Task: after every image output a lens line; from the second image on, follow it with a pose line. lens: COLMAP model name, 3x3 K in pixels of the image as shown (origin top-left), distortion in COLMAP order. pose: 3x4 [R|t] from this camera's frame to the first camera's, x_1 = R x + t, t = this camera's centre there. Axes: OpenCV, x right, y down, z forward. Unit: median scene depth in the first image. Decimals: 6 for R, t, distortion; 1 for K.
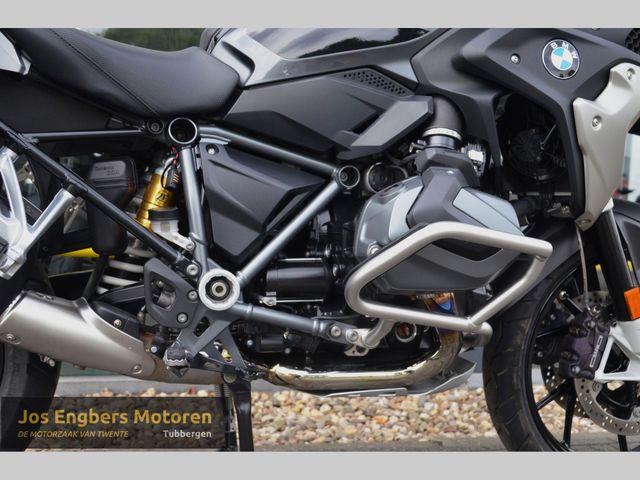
lens RADIAL K [[682.6, 0, 321.6], [0, 682.6, 250.5], [0, 0, 1]] dist [-0.041225, 0.239116]
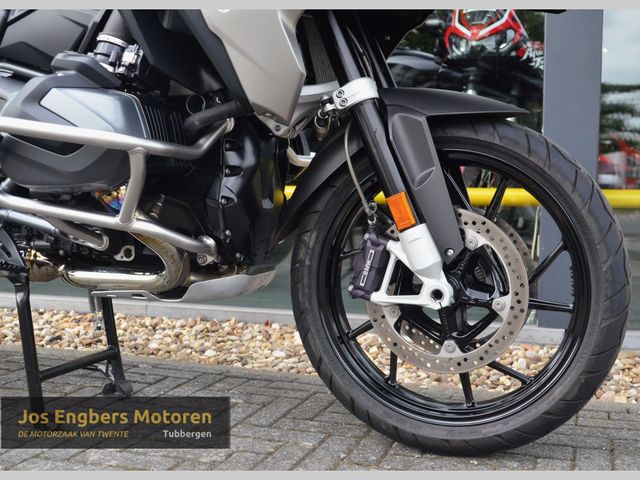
lens RADIAL K [[729.9, 0, 364.6], [0, 729.9, 242.5], [0, 0, 1]] dist [-0.057499, 0.247163]
pose [[0.835453, 0.001963, -0.549558, 1.102076], [0.010565, 0.999751, 0.019632, 0.118091], [0.549460, -0.022207, 0.835225, 0.275215]]
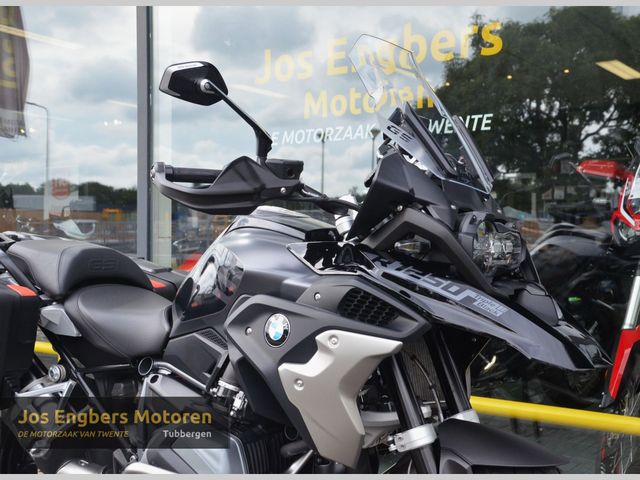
lens RADIAL K [[808.3, 0, 360.4], [0, 808.3, 253.2], [0, 0, 1]] dist [0.080504, 0.050800]
pose [[0.634908, -0.031585, -0.771942, 1.558471], [-0.009541, 0.998767, -0.048713, -0.345603], [0.772529, 0.038294, 0.633824, 0.183439]]
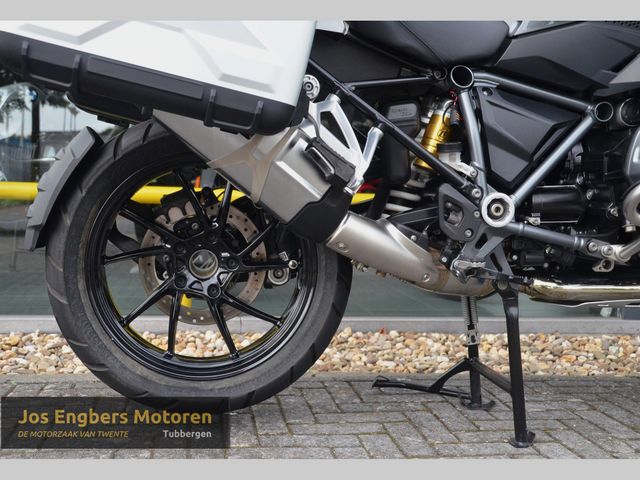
lens RADIAL K [[742.1, 0, 319.8], [0, 742.1, 249.1], [0, 0, 1]] dist [-0.019333, 0.269180]
pose [[0.992439, -0.008370, -0.122450, -0.291873], [0.012451, 0.999391, 0.032602, 0.077569], [0.122103, -0.033880, 0.991939, -0.314988]]
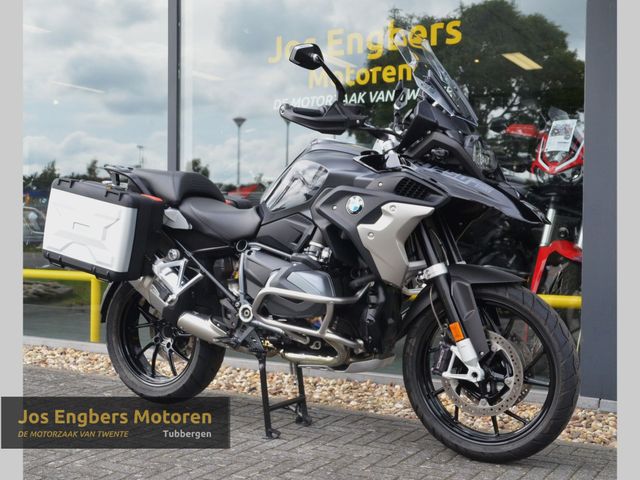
lens RADIAL K [[801.3, 0, 334.0], [0, 801.3, 242.3], [0, 0, 1]] dist [-0.076620, 0.820532]
pose [[0.699968, -0.029199, -0.713578, 1.990760], [-0.004472, 0.998965, -0.045263, -0.061673], [0.714161, 0.034874, 0.699113, -0.707262]]
